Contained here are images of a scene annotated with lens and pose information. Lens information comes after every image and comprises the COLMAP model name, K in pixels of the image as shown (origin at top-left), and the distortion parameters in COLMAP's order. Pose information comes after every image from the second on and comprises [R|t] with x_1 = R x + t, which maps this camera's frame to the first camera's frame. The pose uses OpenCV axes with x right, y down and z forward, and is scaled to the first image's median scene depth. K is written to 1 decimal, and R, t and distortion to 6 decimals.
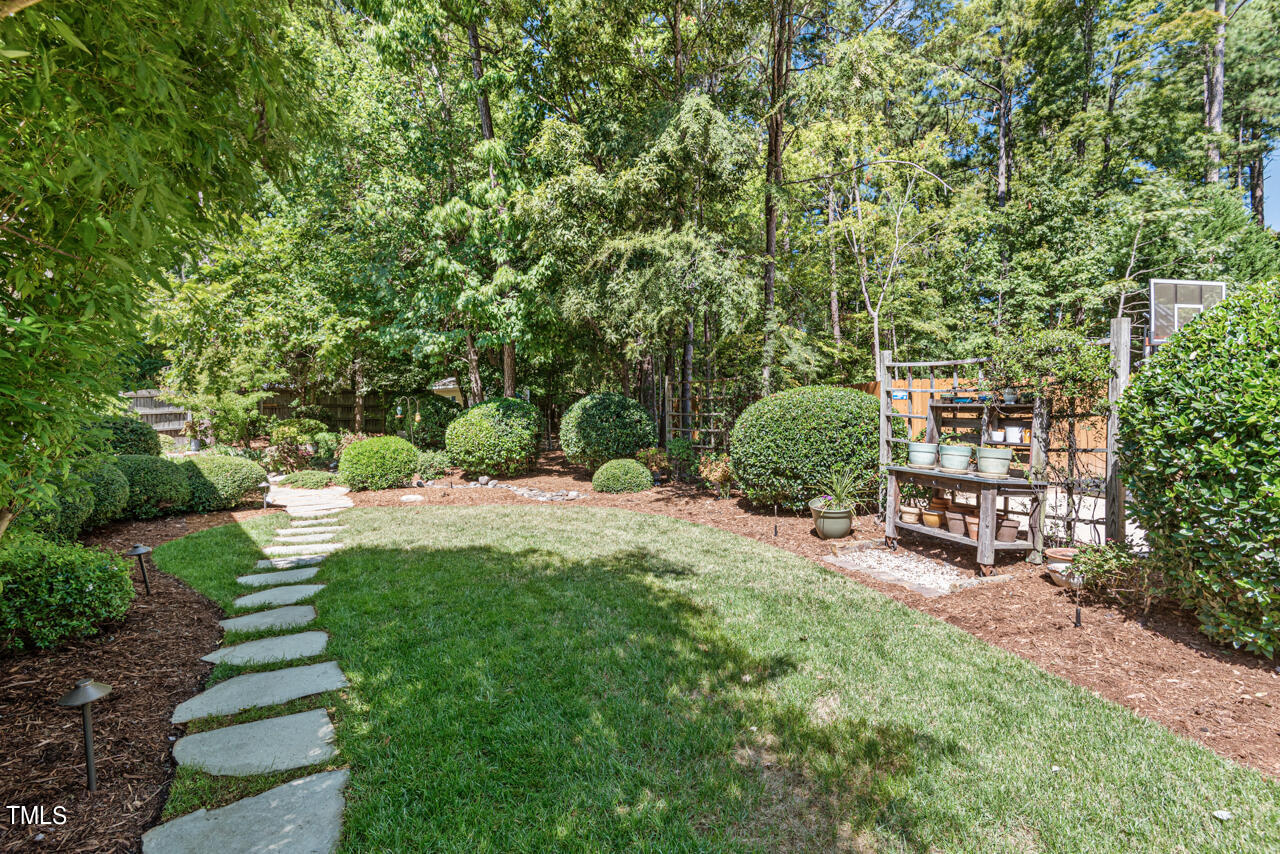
lens RADIAL K [[575.0, 0, 642.4], [0, 575.0, 420.8], [0, 0, 1]] dist [0.036613, -0.023729]
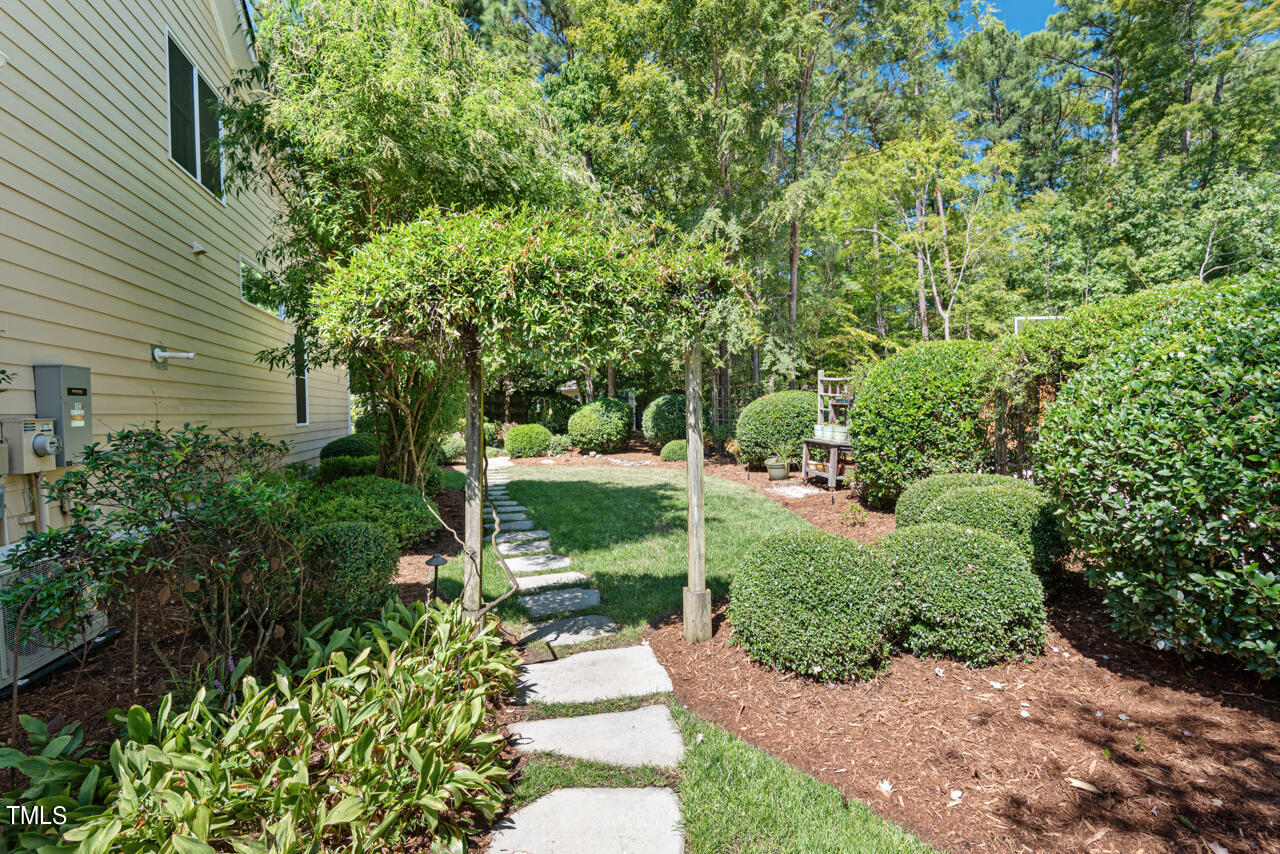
lens RADIAL K [[575.0, 0, 642.4], [0, 575.0, 420.8], [0, 0, 1]] dist [0.036613, -0.023729]
pose [[0.978296, 0.000188, -0.207211, 0.139489], [0.001977, 0.999946, 0.010241, 0.002213], [0.207202, -0.010429, 0.978243, -0.372510]]
